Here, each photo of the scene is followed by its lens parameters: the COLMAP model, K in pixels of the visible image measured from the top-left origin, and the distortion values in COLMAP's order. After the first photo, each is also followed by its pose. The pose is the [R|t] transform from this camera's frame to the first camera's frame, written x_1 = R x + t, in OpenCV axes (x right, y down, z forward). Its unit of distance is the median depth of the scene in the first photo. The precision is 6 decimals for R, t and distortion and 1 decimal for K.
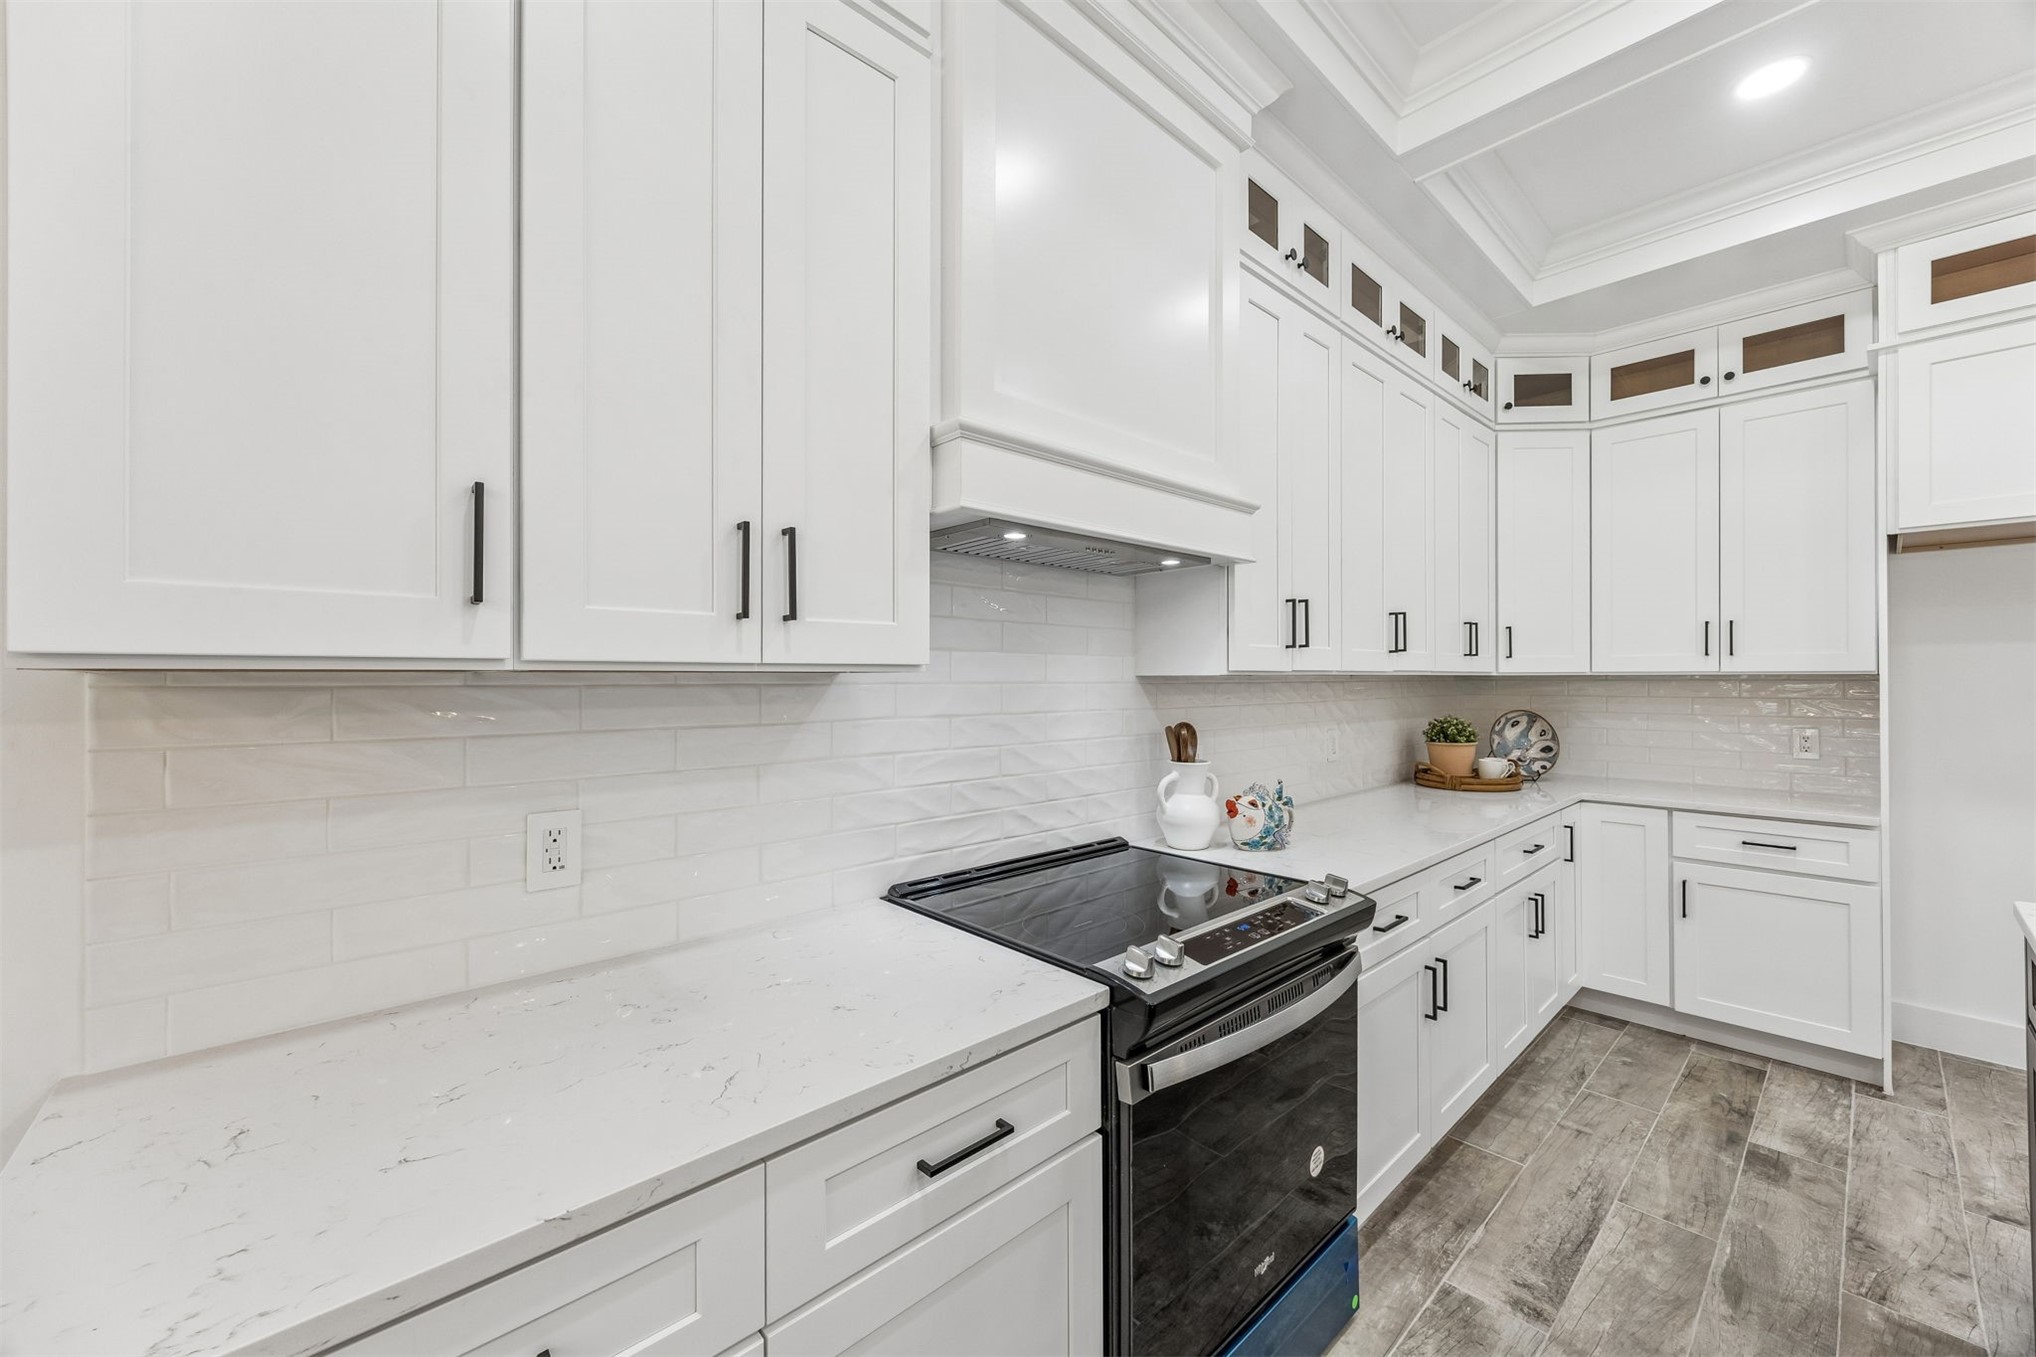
lens RADIAL K [[781.2, 0, 1012.1], [0, 781.2, 685.4], [0, 0, 1]] dist [0.000182, 0.000045]
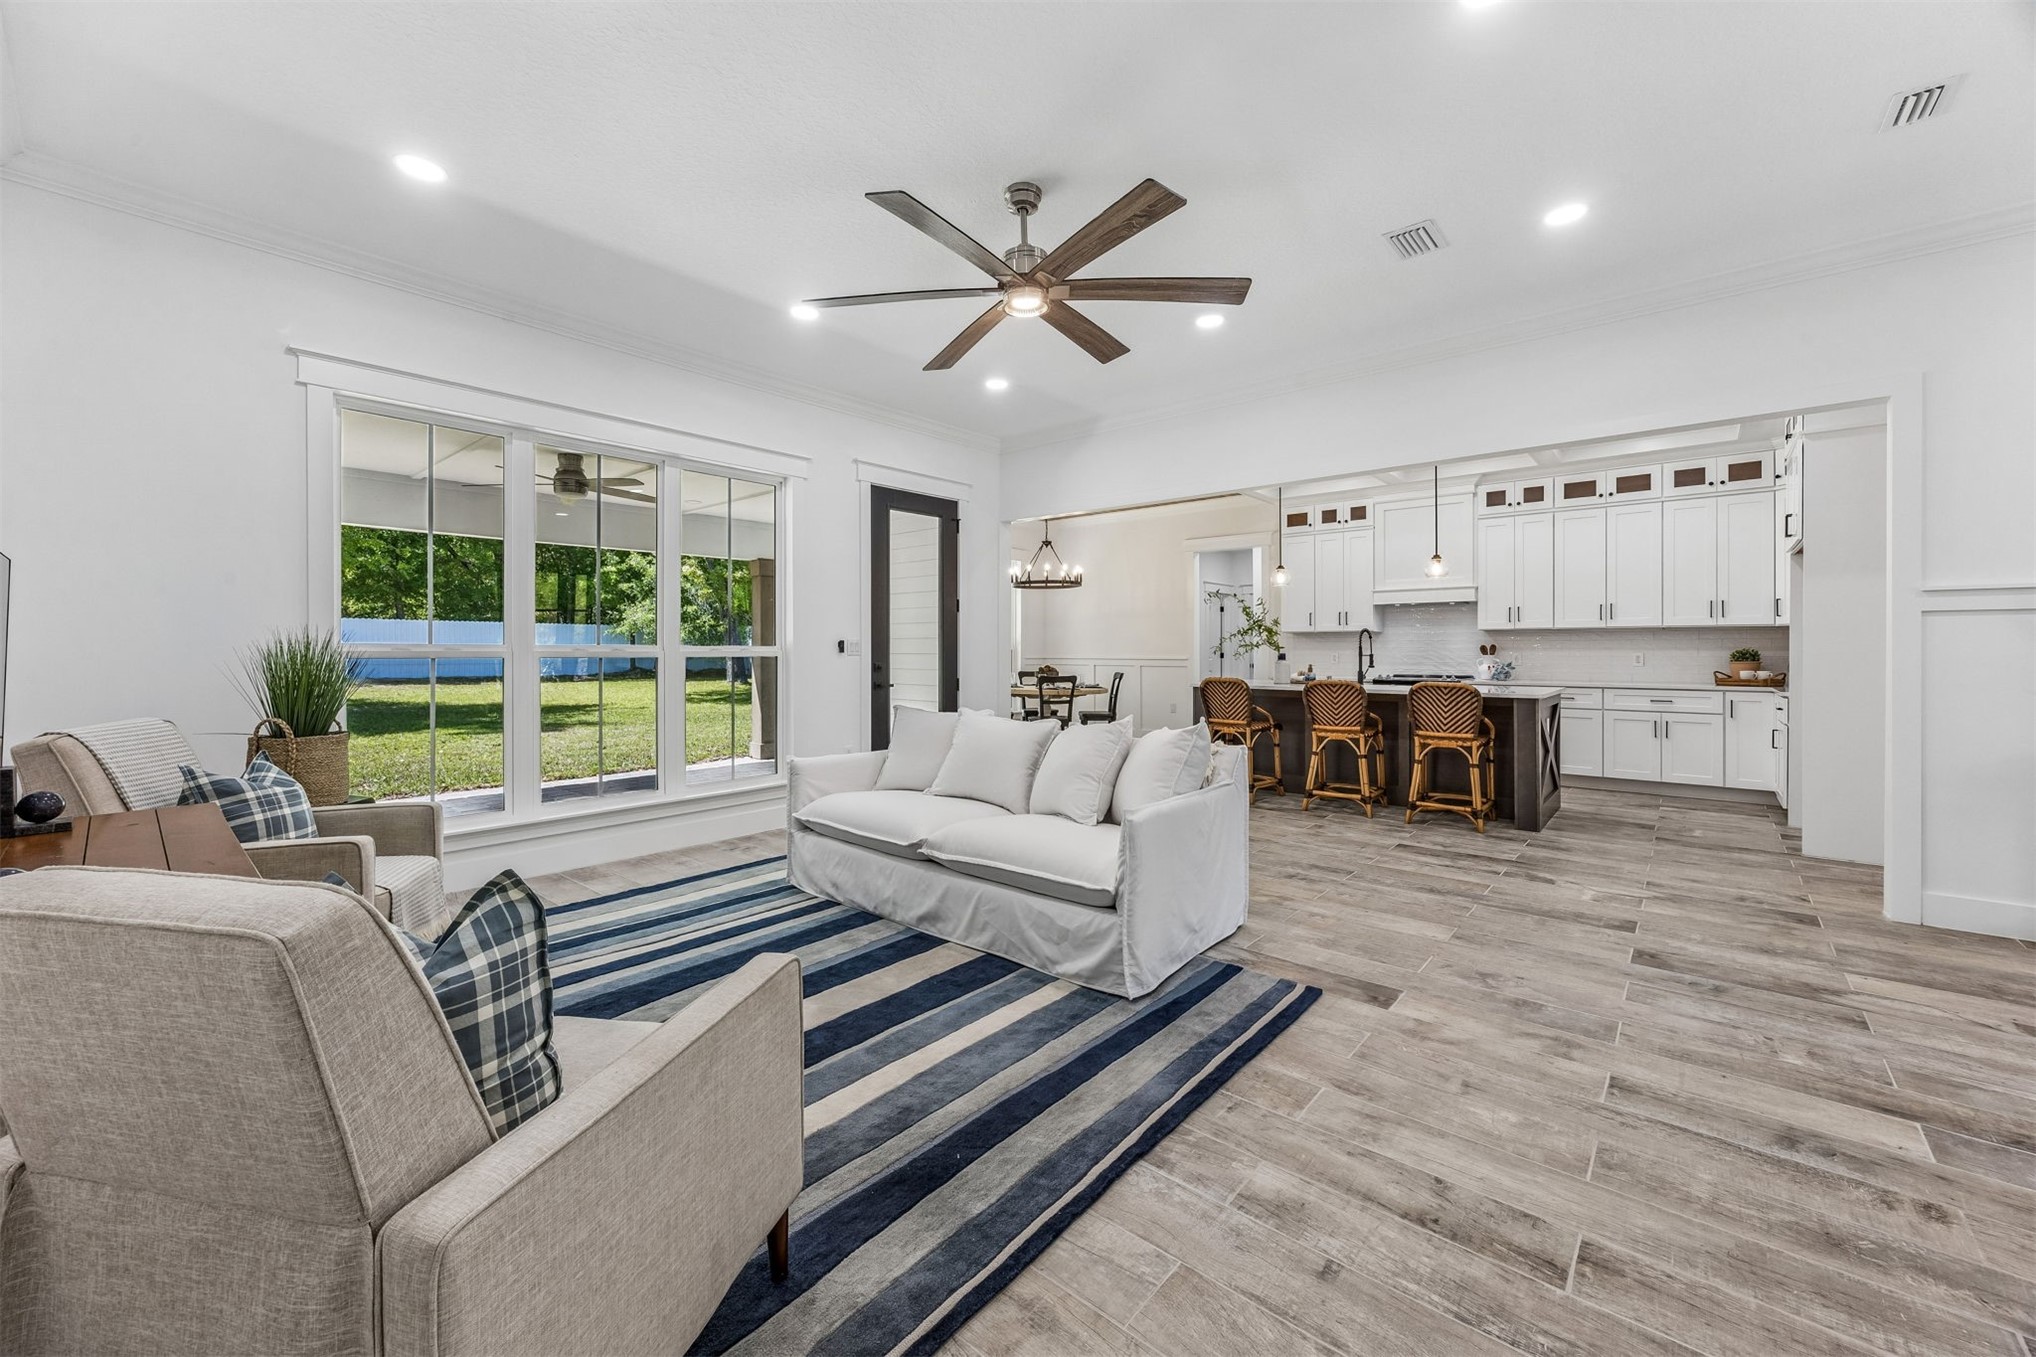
lens RADIAL K [[790.0, 0, 1022.1], [0, 790.0, 664.3], [0, 0, 1]] dist [-0.000836, -0.000024]
pose [[0.116962, 0.020884, -0.992917, 3.619075], [-0.007429, 0.999769, 0.020153, 0.086064], [0.993109, 0.005020, 0.117090, -1.532358]]
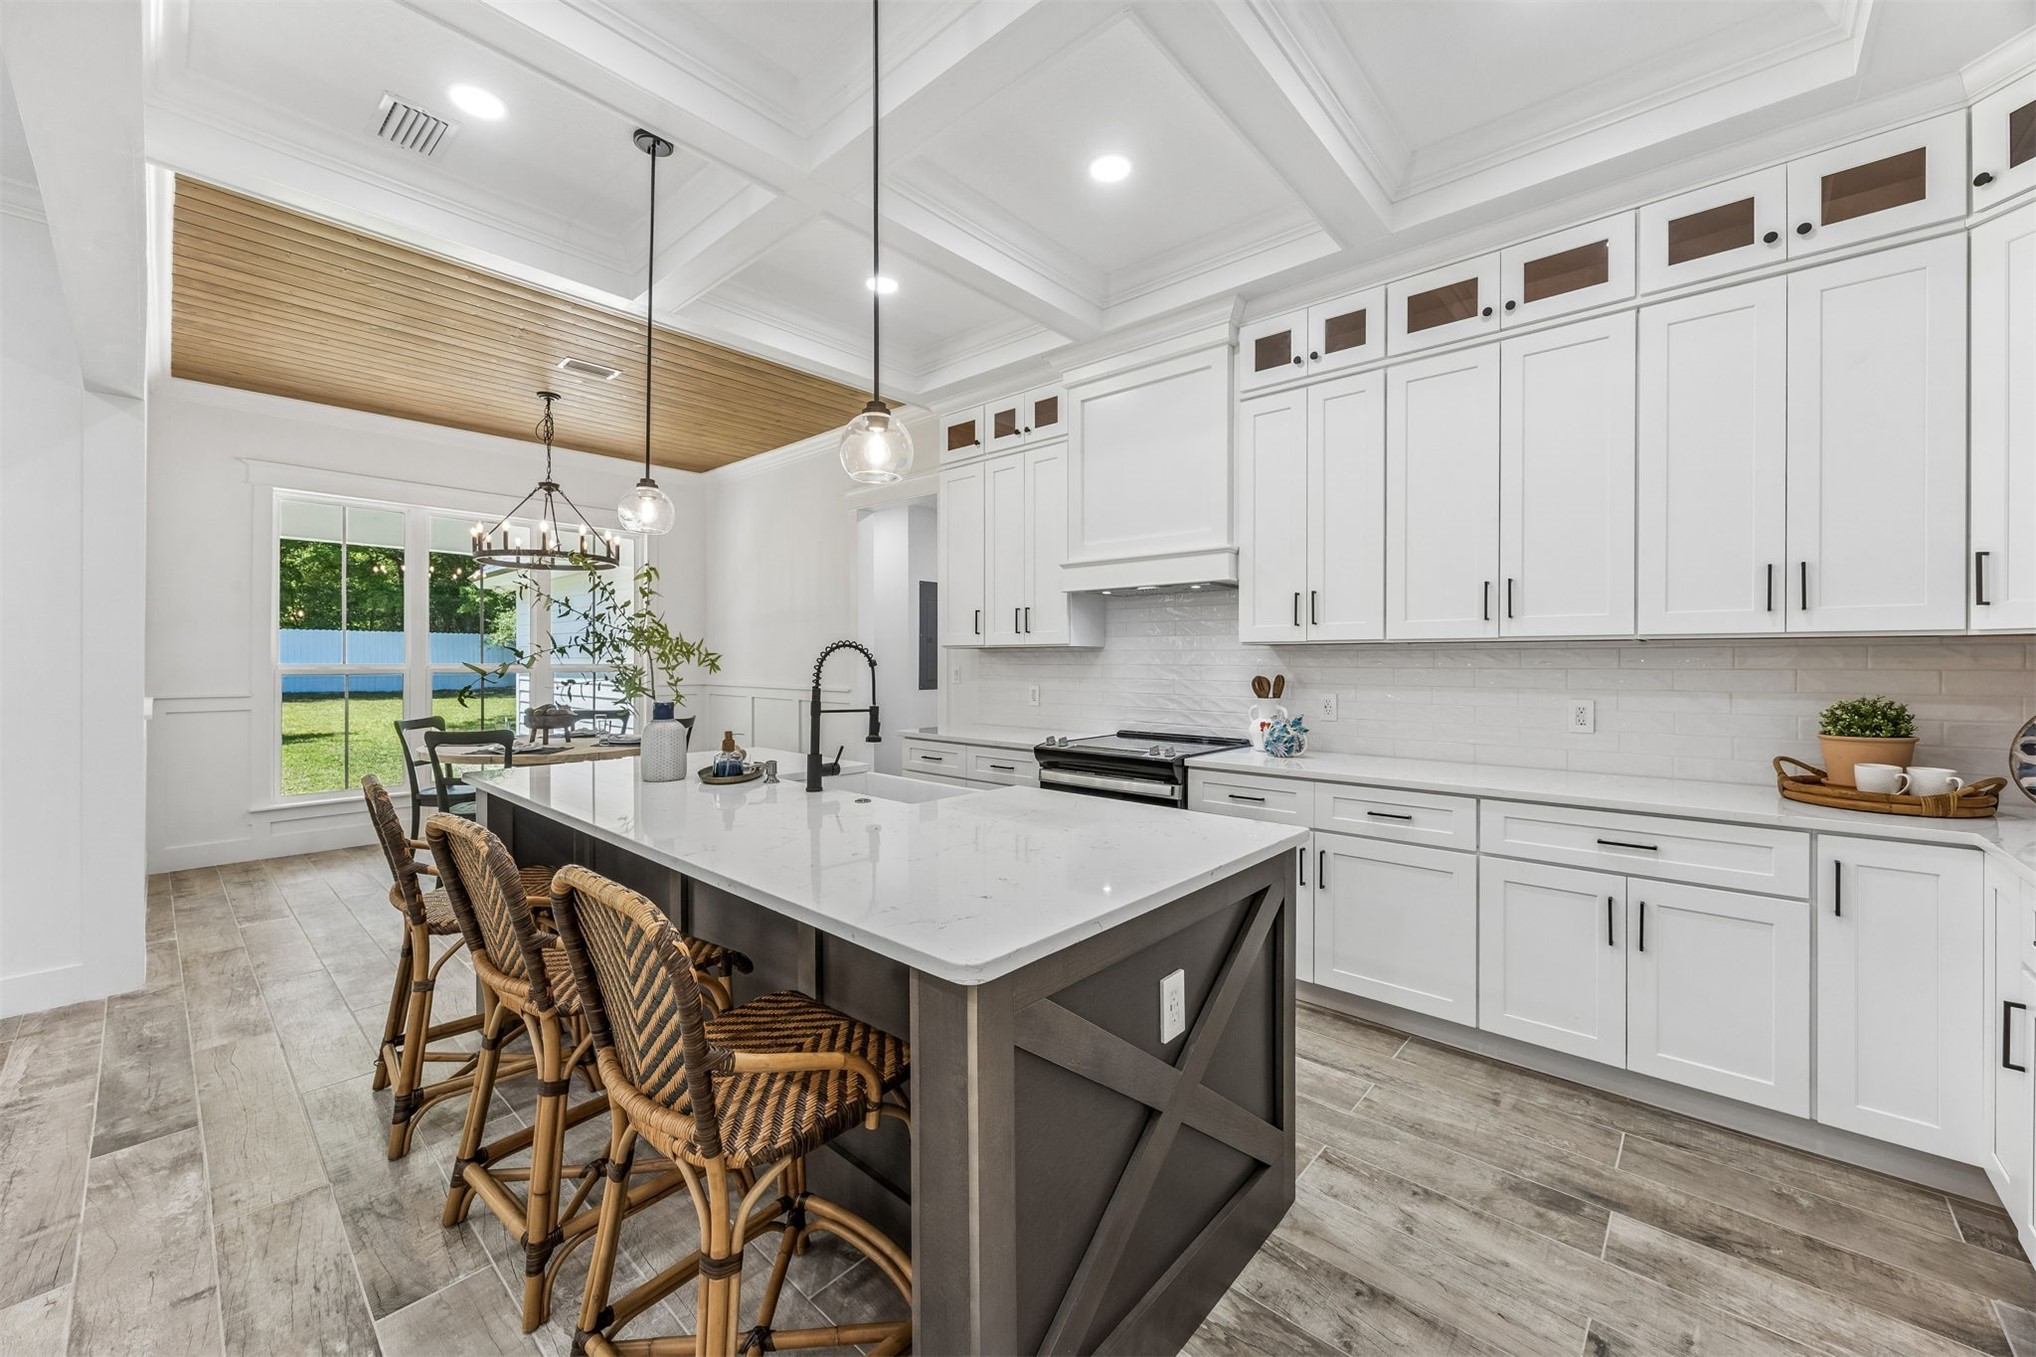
lens RADIAL K [[785.7, 0, 1025.5], [0, 785.7, 676.1], [0, 0, 1]] dist [-0.000257, 0.000163]
pose [[0.100593, 0.021188, -0.994702, 1.864346], [-0.010451, 0.999741, 0.020238, 0.025525], [0.994873, 0.008359, 0.100789, 0.348692]]
